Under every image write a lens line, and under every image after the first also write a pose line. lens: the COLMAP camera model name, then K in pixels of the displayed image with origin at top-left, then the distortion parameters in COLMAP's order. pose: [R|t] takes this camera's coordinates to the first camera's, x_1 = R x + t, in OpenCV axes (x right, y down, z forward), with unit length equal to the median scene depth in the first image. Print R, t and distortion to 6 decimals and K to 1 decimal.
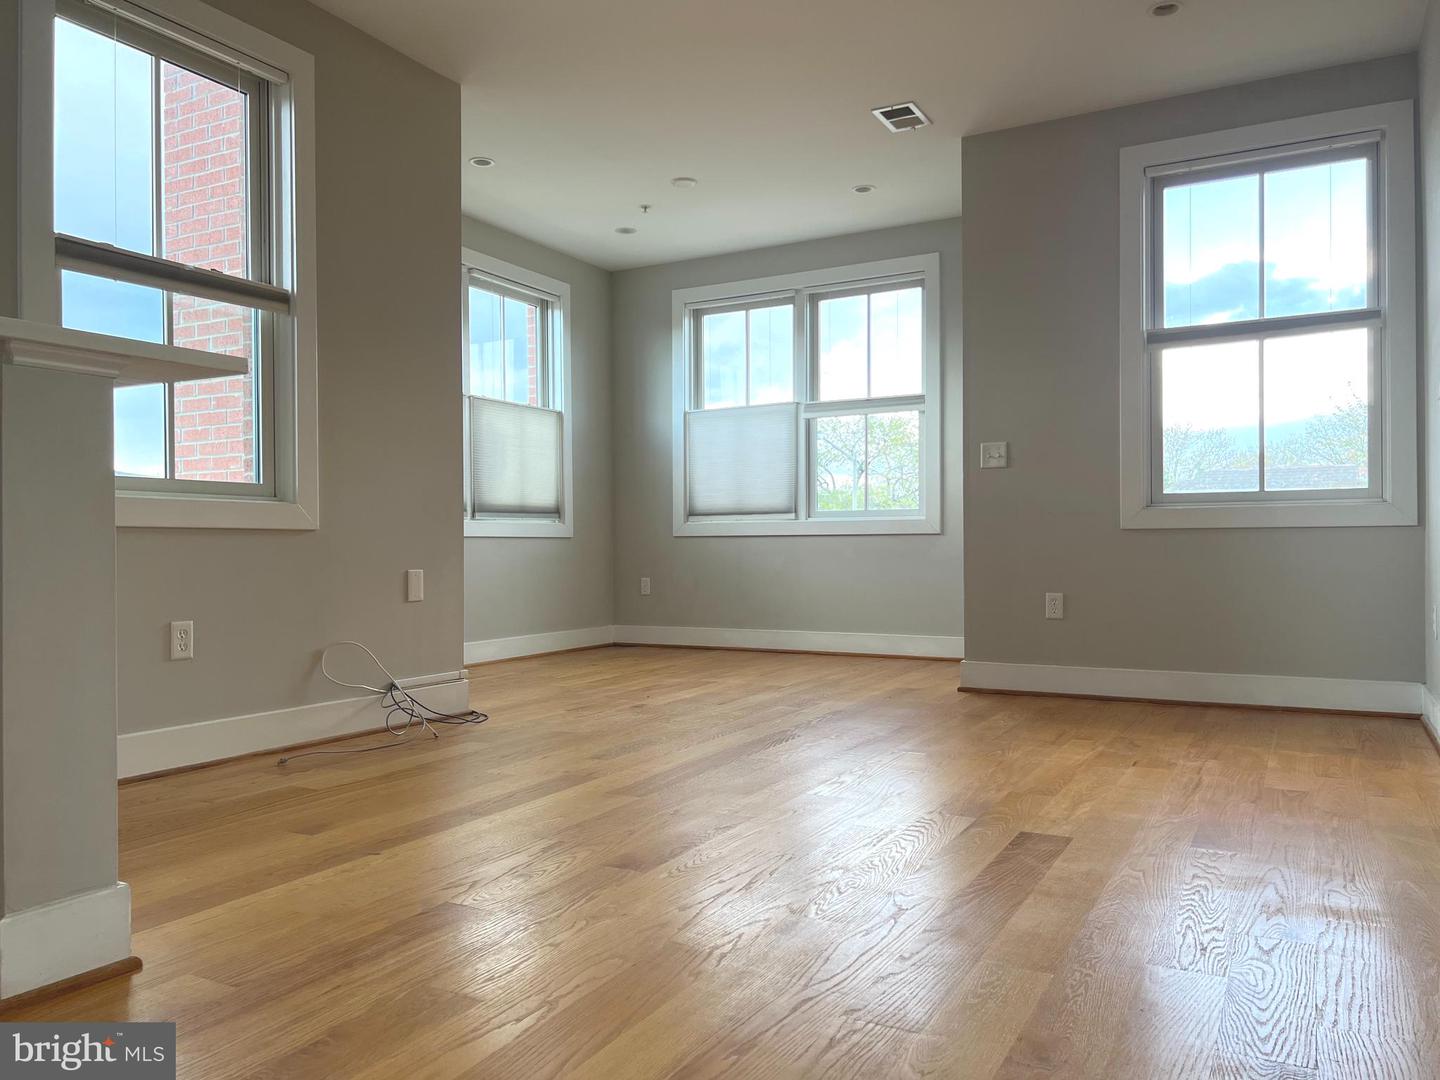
lens RADIAL K [[1077.9, 0, 720.0], [0, 1077.9, 540.0], [0, 0, 1]] dist [0.056418, -0.073268]
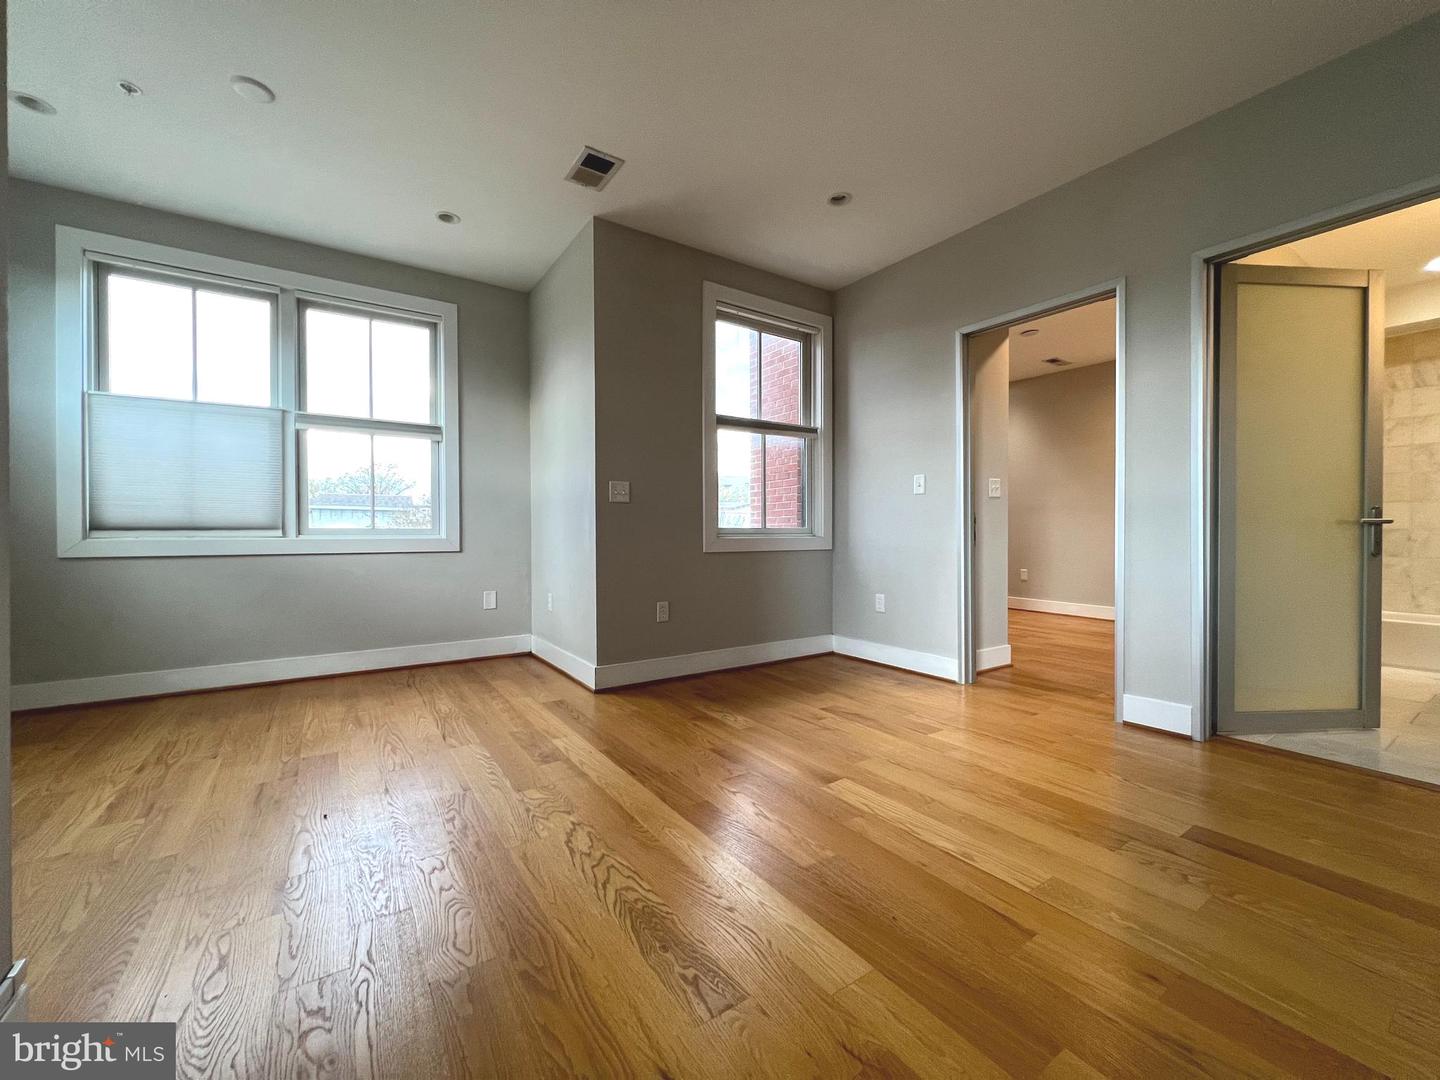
lens RADIAL K [[575.7, 0, 713.0], [0, 575.7, 537.0], [0, 0, 1]] dist [-0.002145, 0.000851]
pose [[0.459849, -0.001966, 0.887995, -0.201415], [-0.005531, 0.999972, 0.005078, -0.023780], [-0.887980, -0.007246, 0.459825, 0.455187]]
